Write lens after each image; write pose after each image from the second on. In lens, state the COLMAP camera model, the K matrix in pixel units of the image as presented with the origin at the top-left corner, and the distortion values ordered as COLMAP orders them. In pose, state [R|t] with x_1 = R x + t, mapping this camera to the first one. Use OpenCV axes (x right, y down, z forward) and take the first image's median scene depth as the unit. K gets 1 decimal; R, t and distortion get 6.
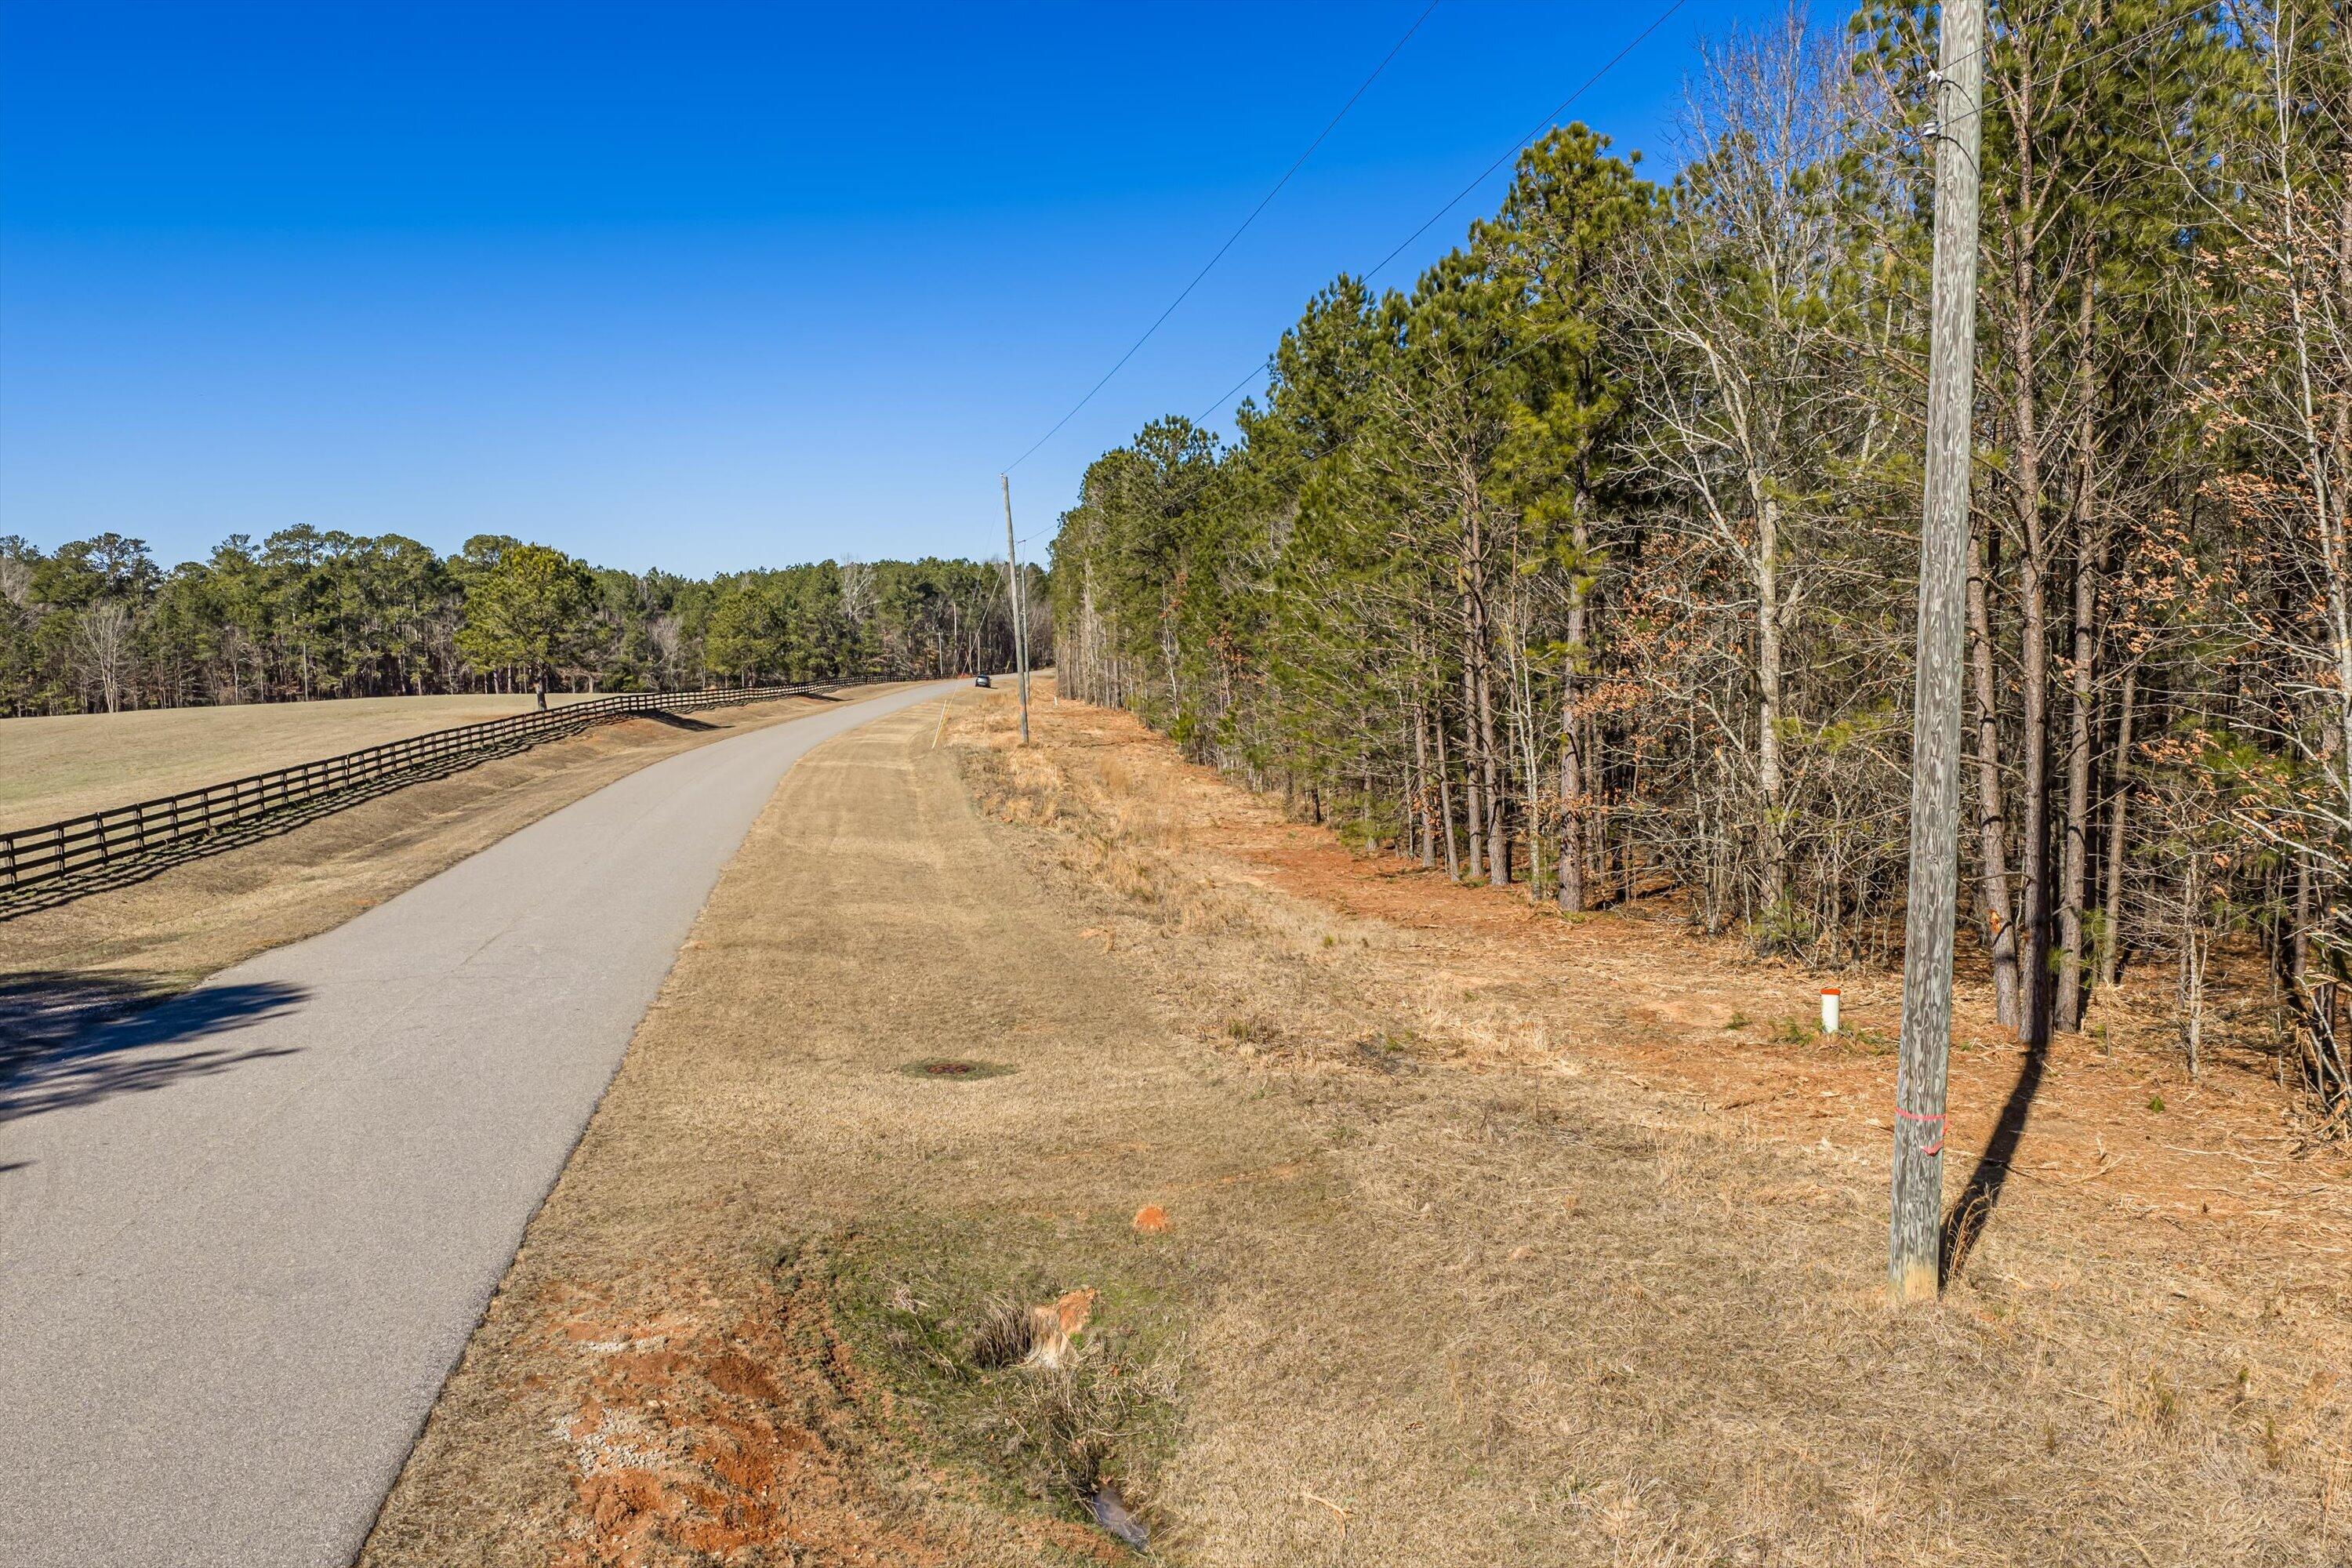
lens RADIAL K [[1917.9, 0, 1170.6], [0, 1917.9, 796.4], [0, 0, 1]] dist [0.017219, -0.025007]
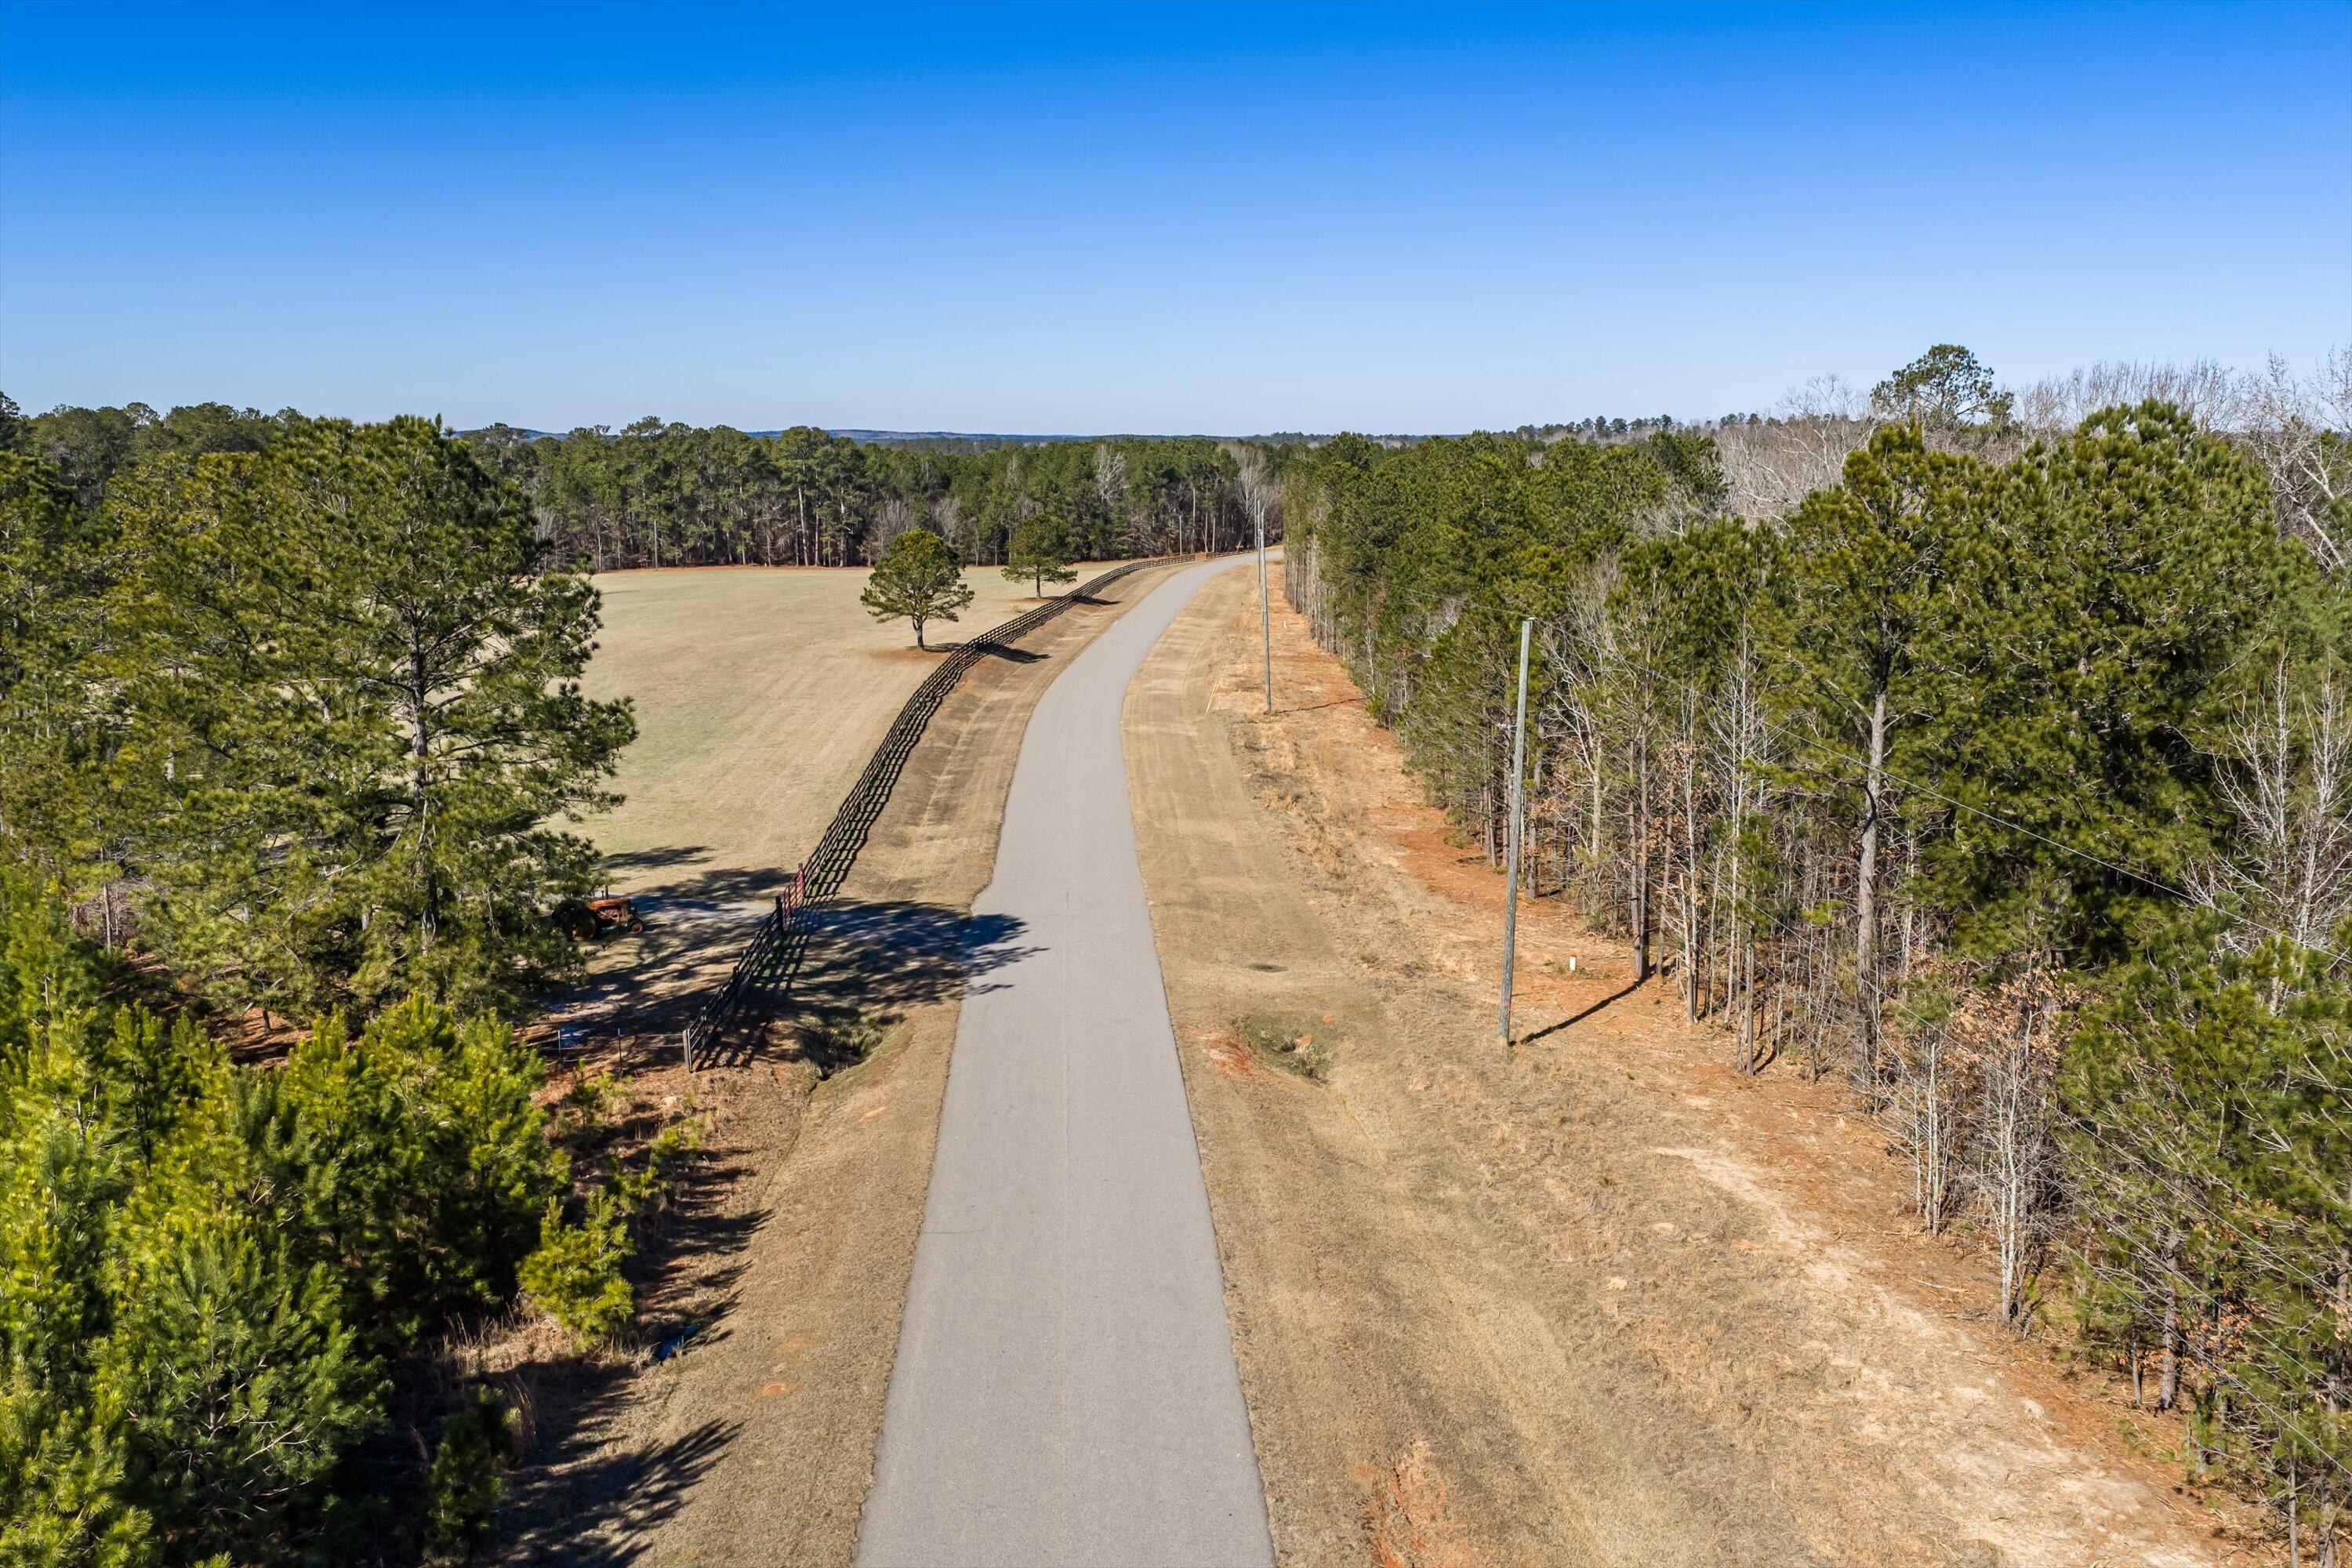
lens RADIAL K [[1917.9, 0, 1183.9], [0, 1917.9, 783.7], [0, 0, 1]] dist [0.017219, -0.025007]
pose [[0.993790, 0.044967, -0.101777, 0.011762], [-0.036137, 0.995553, 0.087002, -0.091067], [0.105236, -0.082783, 0.990996, -0.446405]]
